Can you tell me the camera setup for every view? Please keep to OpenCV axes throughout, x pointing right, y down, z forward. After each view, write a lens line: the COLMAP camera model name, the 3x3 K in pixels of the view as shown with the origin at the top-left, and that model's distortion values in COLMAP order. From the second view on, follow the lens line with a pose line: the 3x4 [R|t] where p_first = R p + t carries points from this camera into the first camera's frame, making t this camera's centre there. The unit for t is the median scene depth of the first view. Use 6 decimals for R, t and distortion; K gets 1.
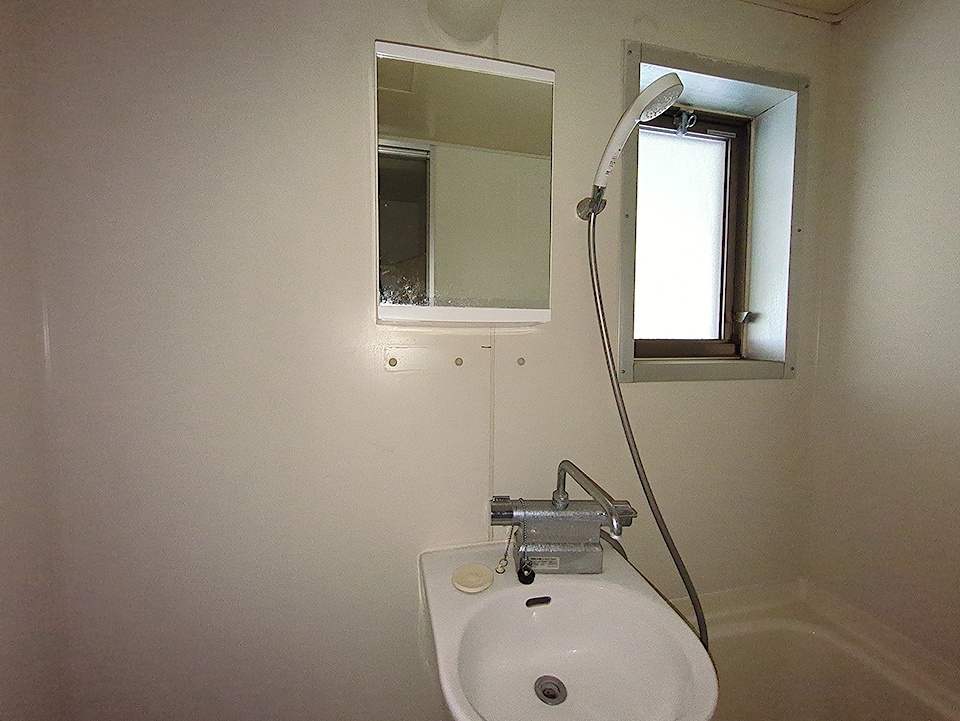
lens RADIAL K [[381.4, 0, 476.8], [0, 381.4, 366.1], [0, 0, 1]] dist [-0.001920, -0.001494]
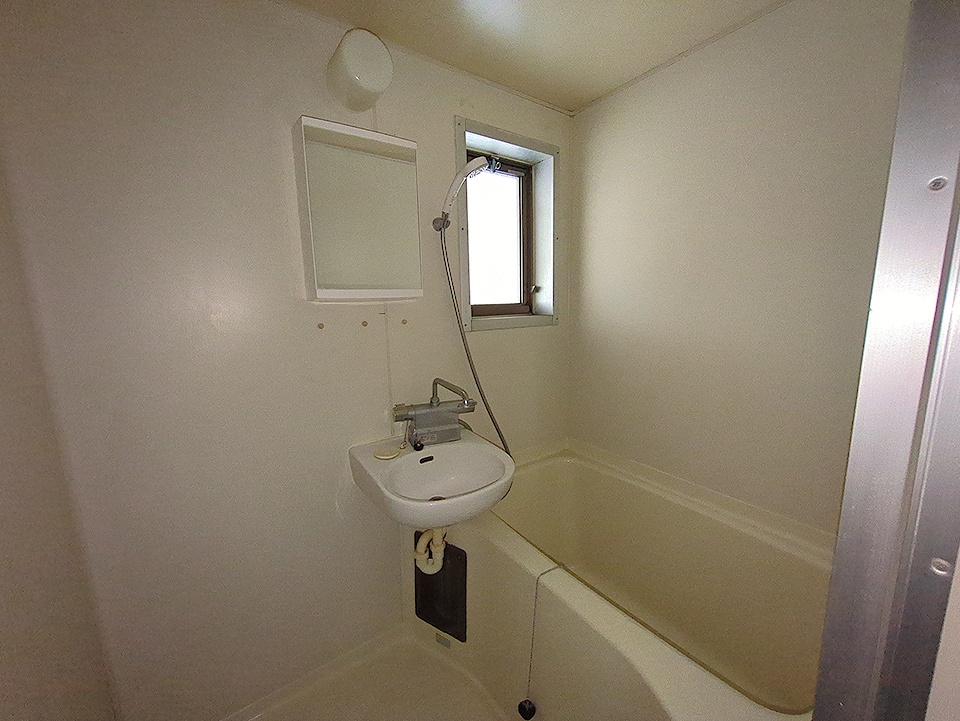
lens RADIAL K [[381.4, 0, 482.5], [0, 381.4, 364.2], [0, 0, 1]] dist [-0.001920, -0.001494]
pose [[0.921104, -0.086123, 0.379672, -0.200394], [0.049425, 0.993203, 0.105384, 0.012599], [-0.386167, -0.078305, 0.919099, -0.587890]]
